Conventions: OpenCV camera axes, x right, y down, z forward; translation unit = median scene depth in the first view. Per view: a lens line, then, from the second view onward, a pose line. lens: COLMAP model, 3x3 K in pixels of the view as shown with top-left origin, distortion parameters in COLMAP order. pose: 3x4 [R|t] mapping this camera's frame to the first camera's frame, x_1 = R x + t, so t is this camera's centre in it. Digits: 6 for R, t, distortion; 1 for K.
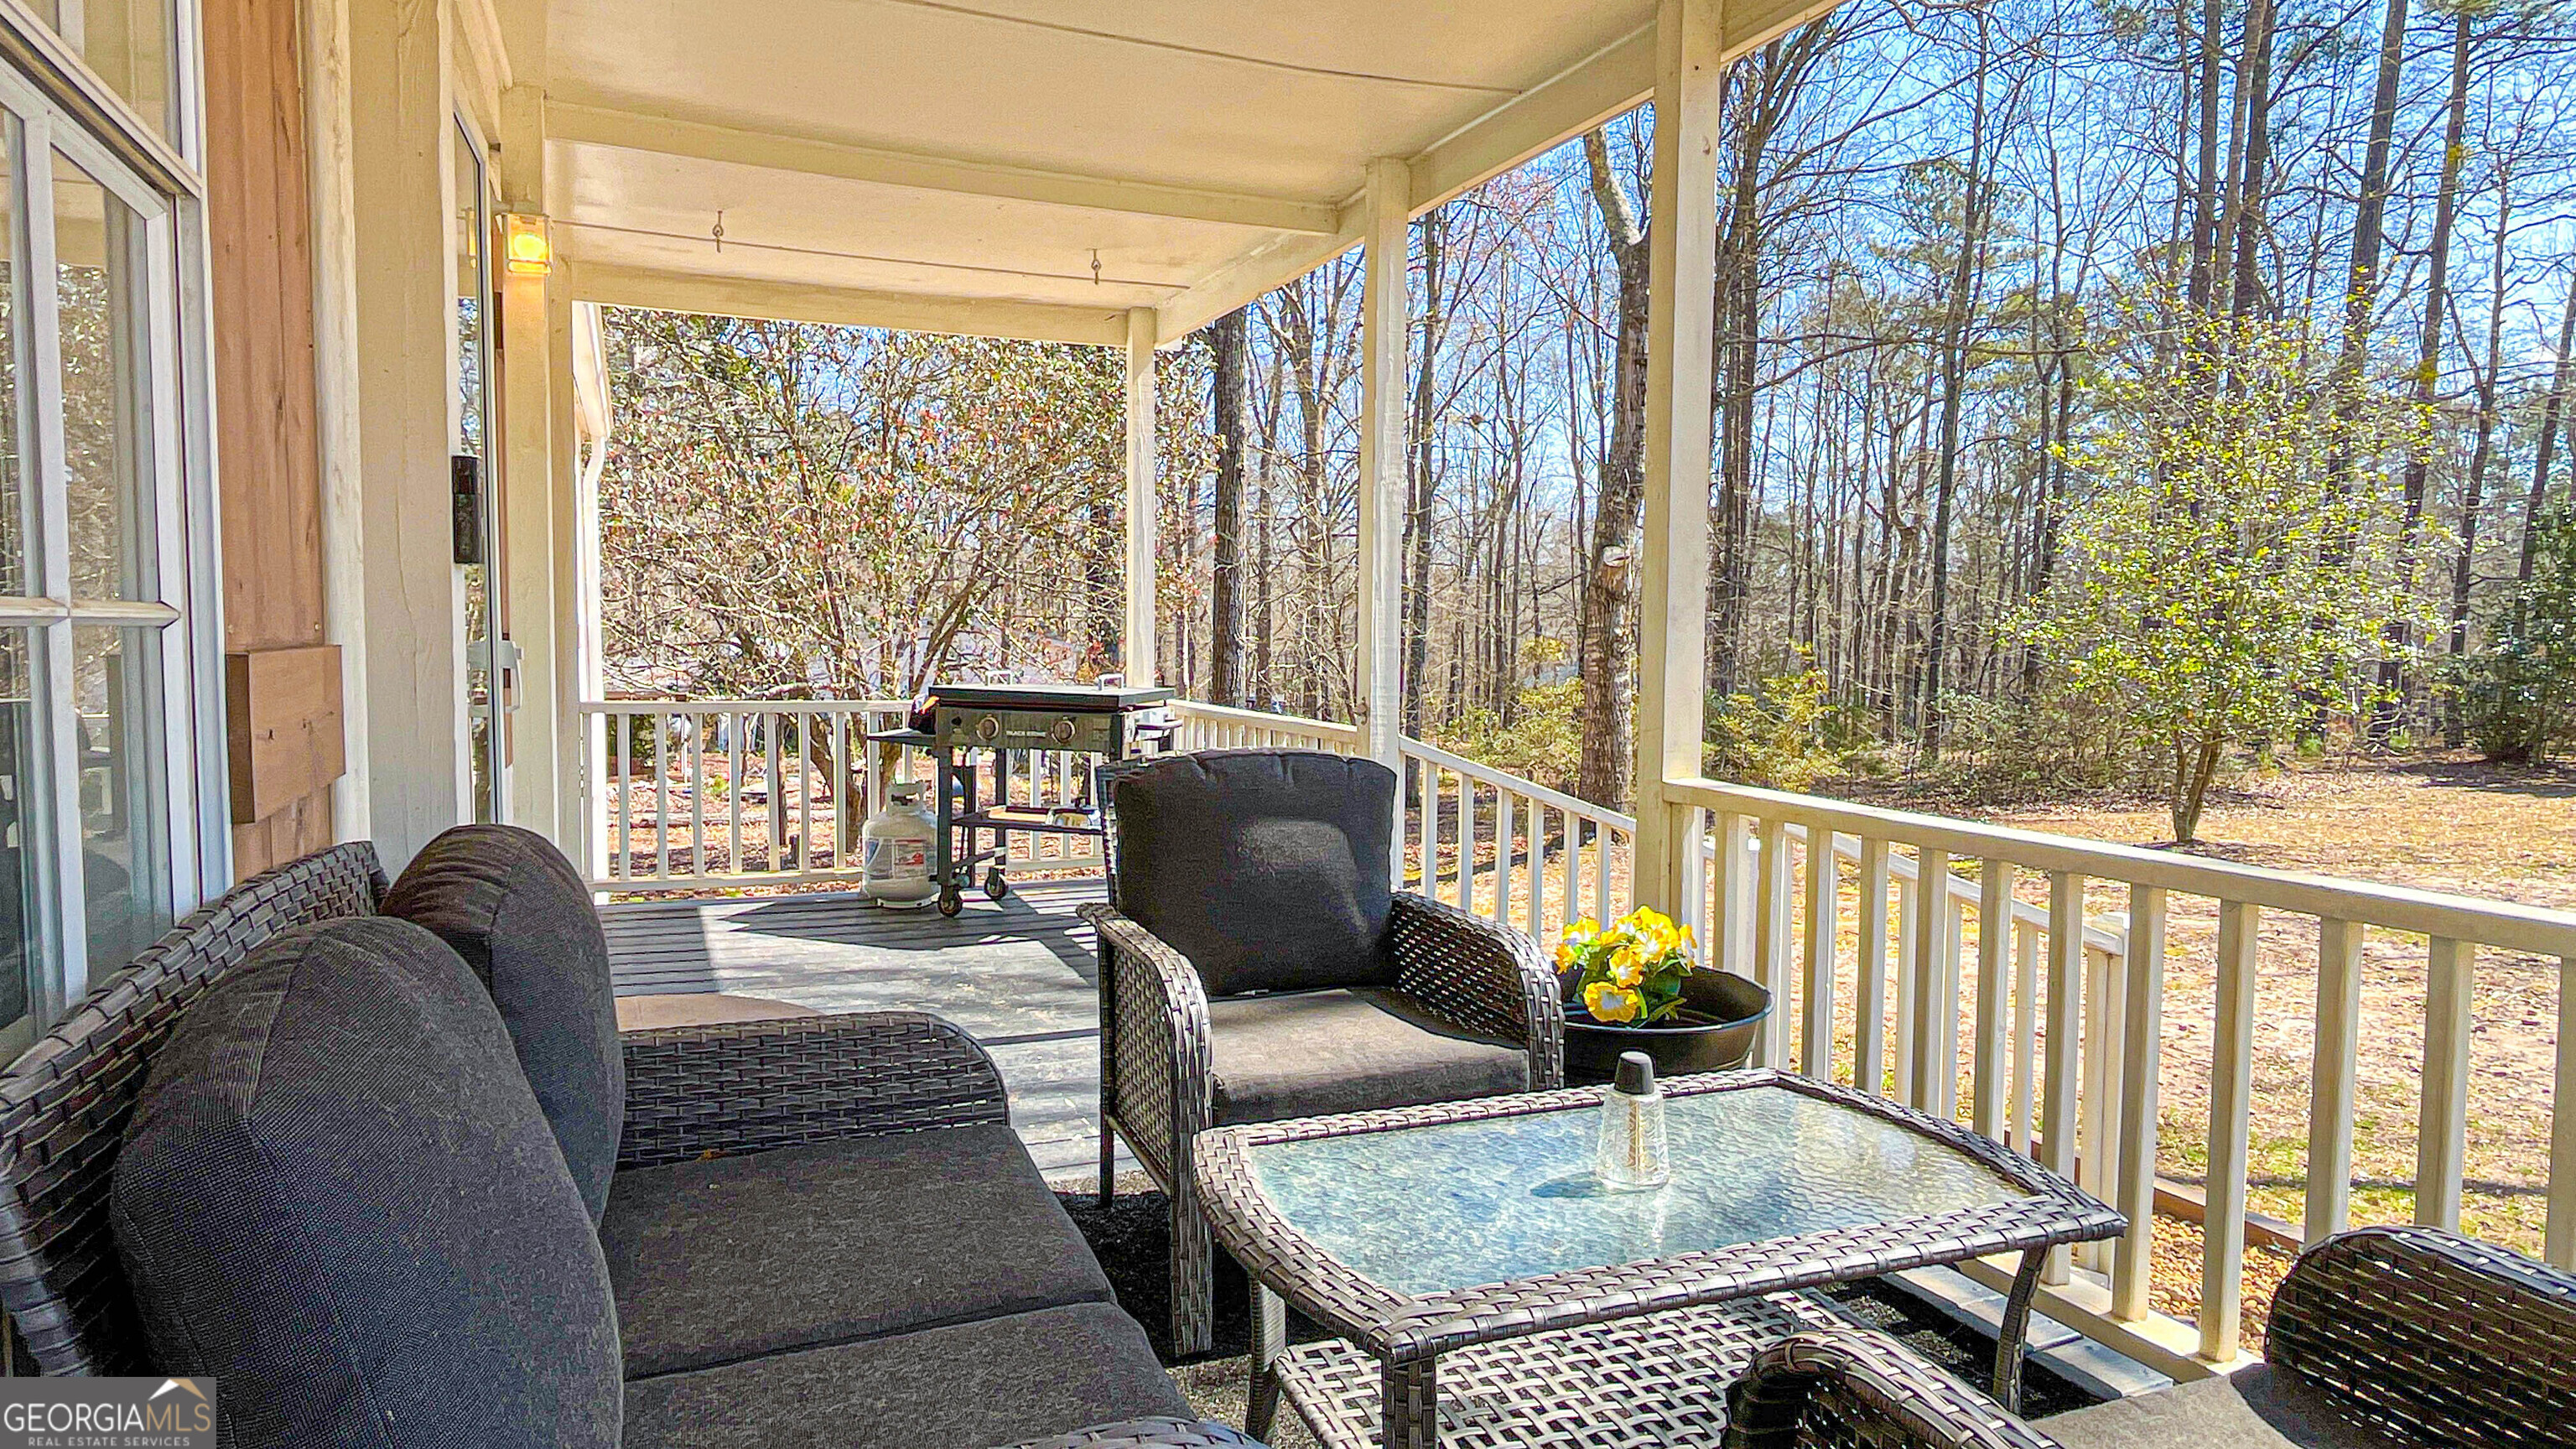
lens RADIAL K [[1518.6, 0, 1281.2], [0, 1518.6, 708.6], [0, 0, 1]] dist [-0.001127, -0.001203]
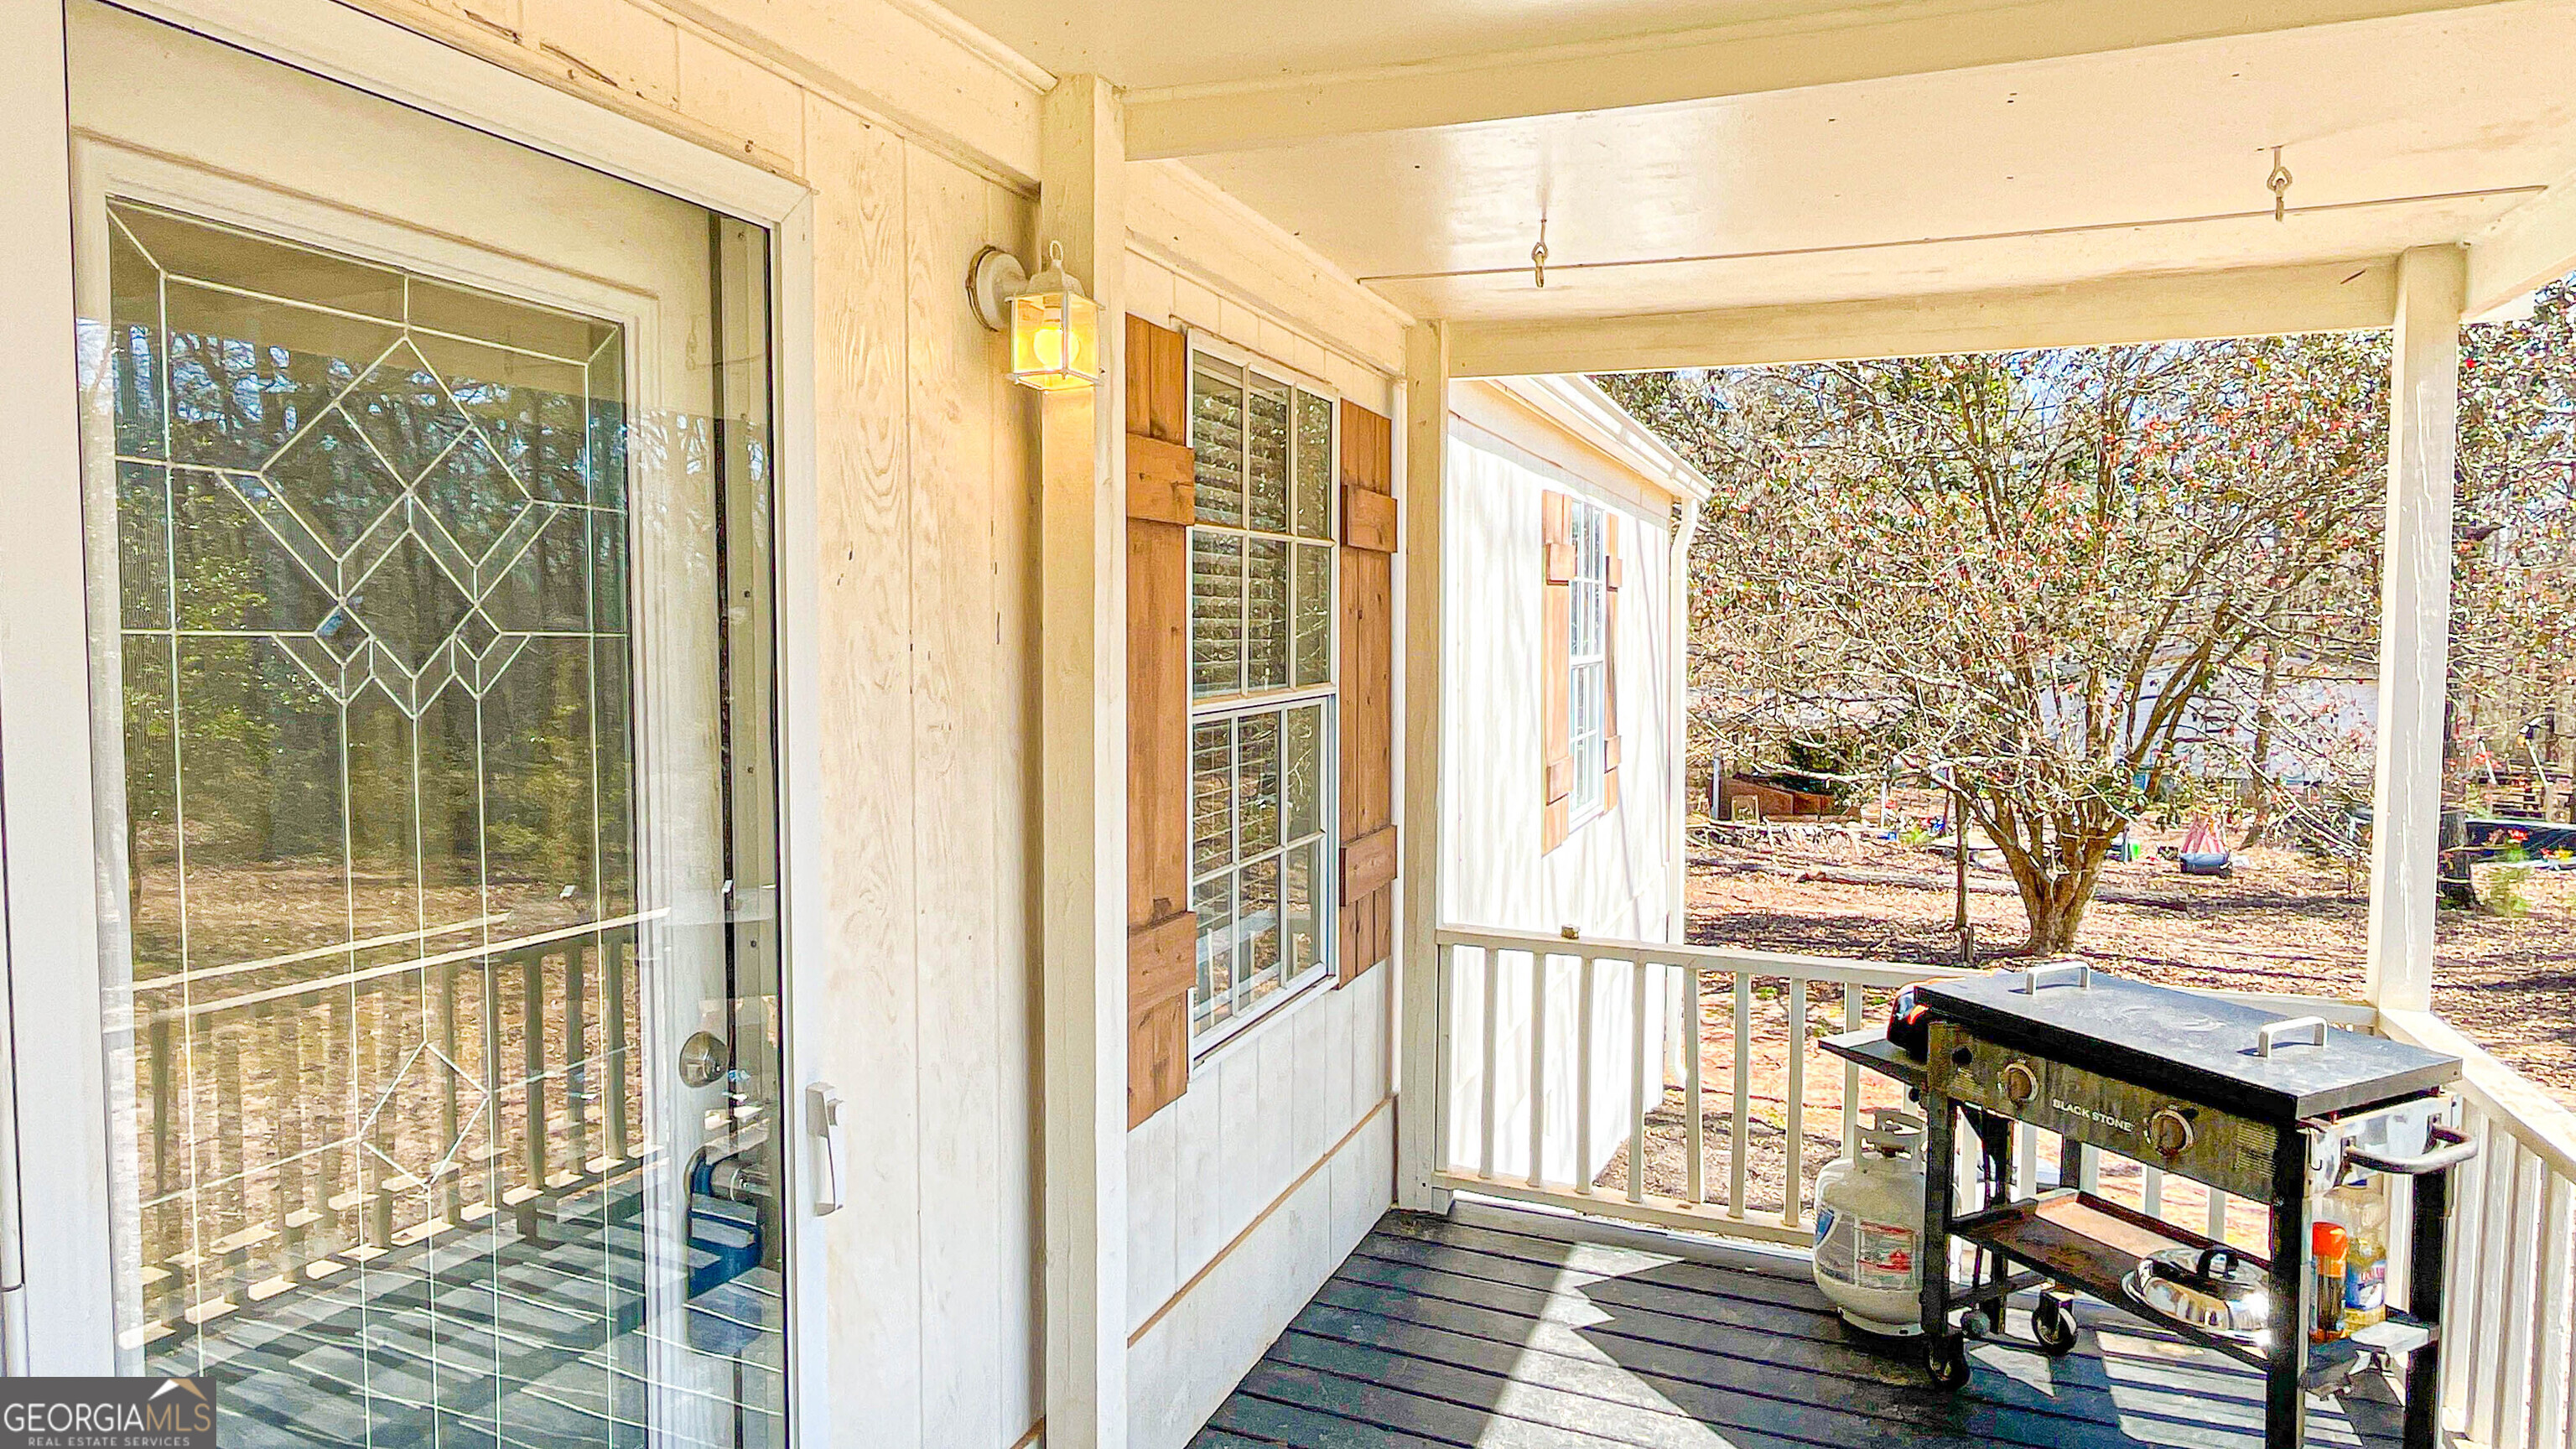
lens RADIAL K [[1518.6, 0, 1281.2], [0, 1518.6, 708.6], [0, 0, 1]] dist [-0.001127, -0.001203]
pose [[0.711622, 0.034735, -0.701703, -0.005566], [-0.038999, 0.999190, 0.009911, -0.110004], [0.701479, 0.020313, 0.712401, 0.410838]]
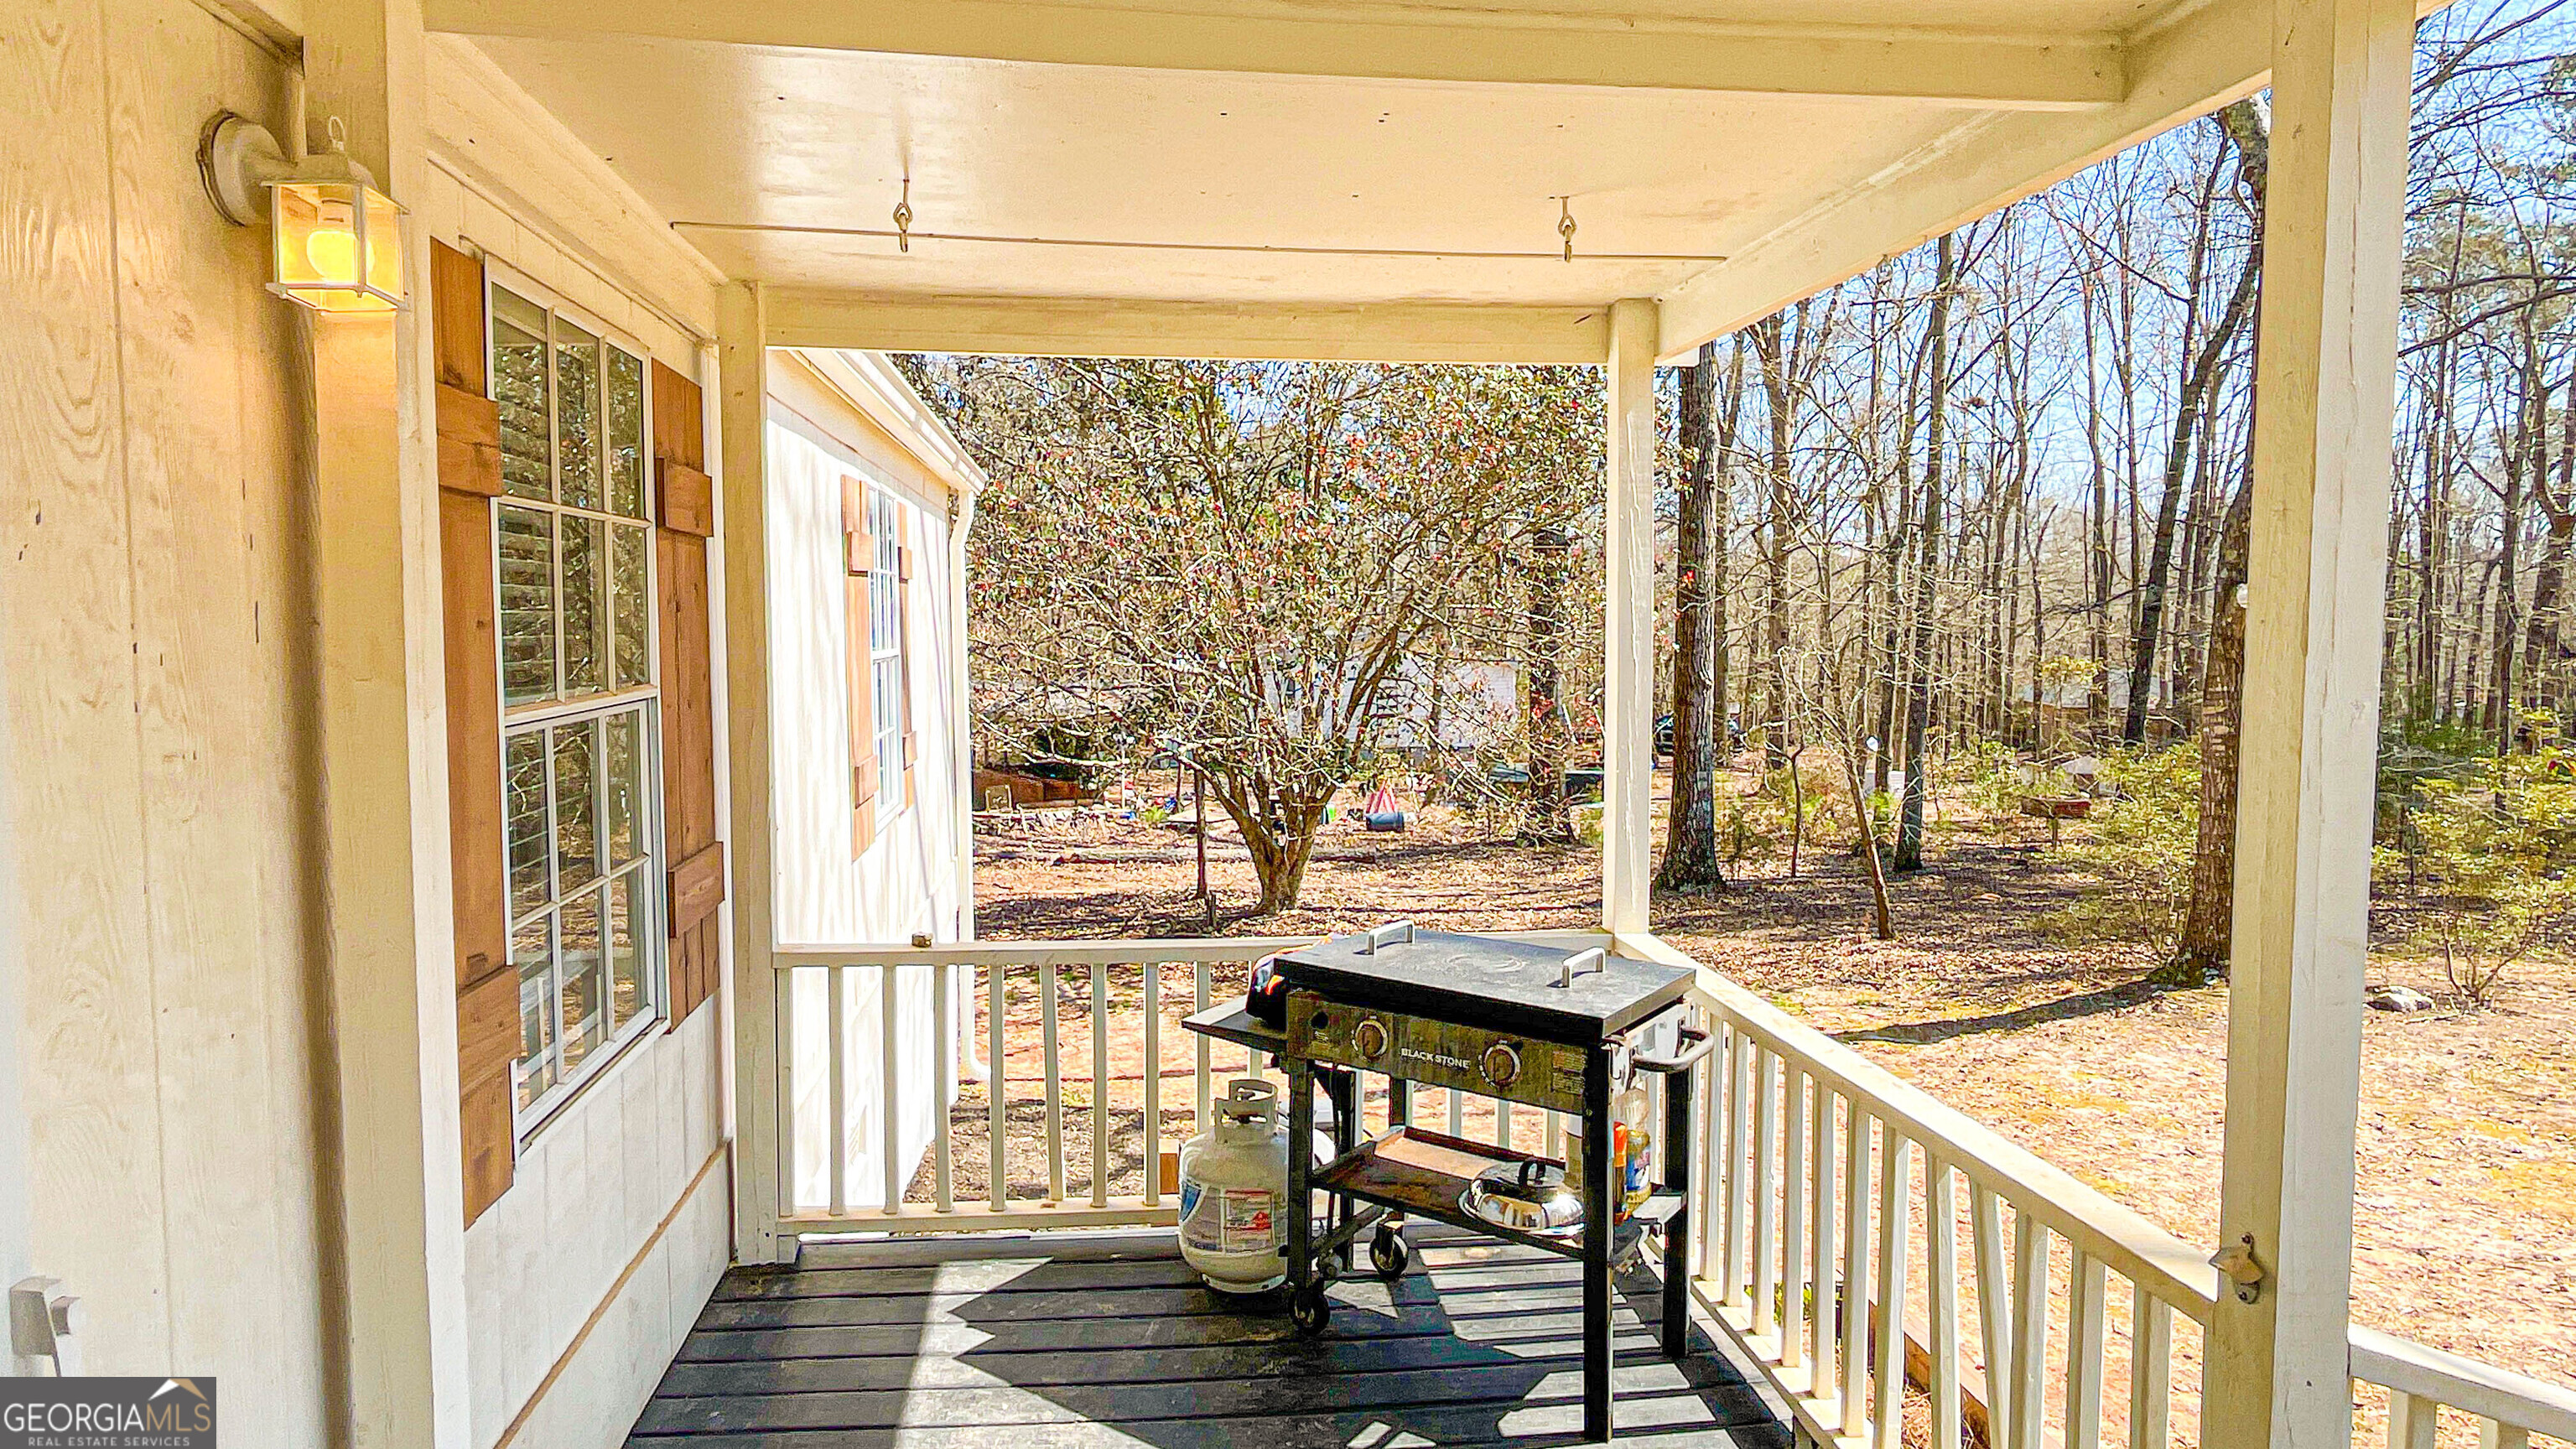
lens RADIAL K [[1518.6, 0, 1281.2], [0, 1518.6, 708.6], [0, 0, 1]] dist [-0.001127, -0.001203]
pose [[0.959147, 0.008479, -0.282780, -0.059242], [-0.008240, 0.999964, 0.002034, -0.109473], [0.282787, 0.000380, 0.959183, 0.411609]]
